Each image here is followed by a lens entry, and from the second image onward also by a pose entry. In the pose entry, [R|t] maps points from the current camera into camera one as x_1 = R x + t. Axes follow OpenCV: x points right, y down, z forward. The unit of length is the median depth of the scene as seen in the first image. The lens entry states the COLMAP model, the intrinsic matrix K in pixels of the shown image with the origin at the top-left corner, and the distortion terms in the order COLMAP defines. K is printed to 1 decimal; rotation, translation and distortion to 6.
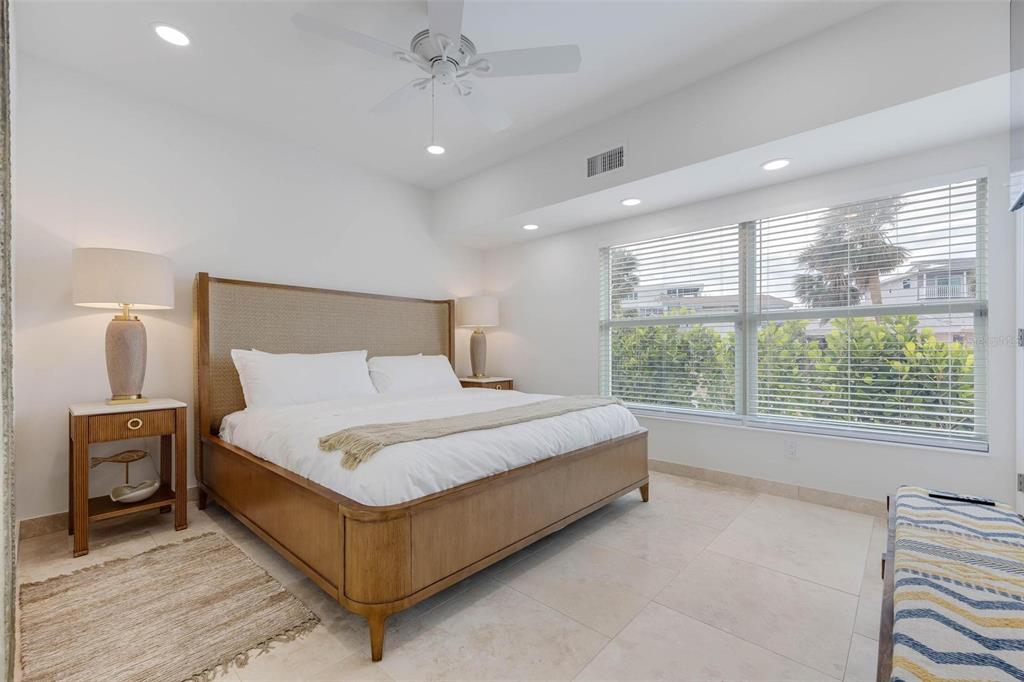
lens RADIAL K [[431.2, 0, 519.2], [0, 431.2, 347.5], [0, 0, 1]] dist [0.014416, -0.000796]
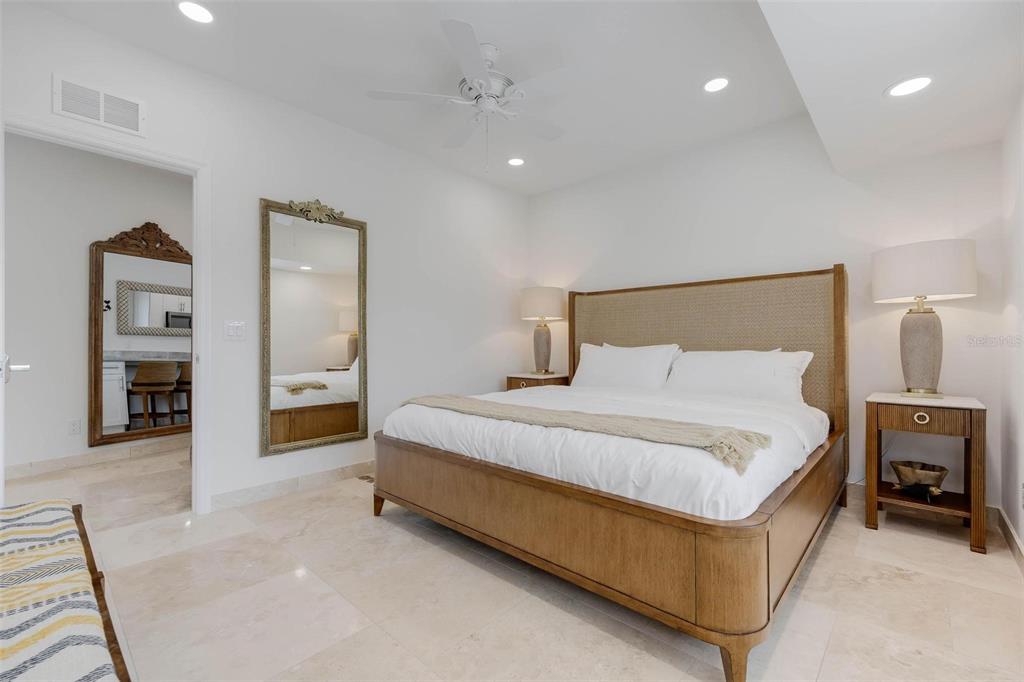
lens RADIAL K [[431.2, 0, 519.5], [0, 431.2, 342.5], [0, 0, 1]] dist [0.014416, -0.000796]
pose [[-0.004002, 0.002628, -0.999989, 0.543969], [0.002764, 0.999993, 0.002617, -0.000563], [0.999988, -0.002753, -0.004010, 0.586041]]
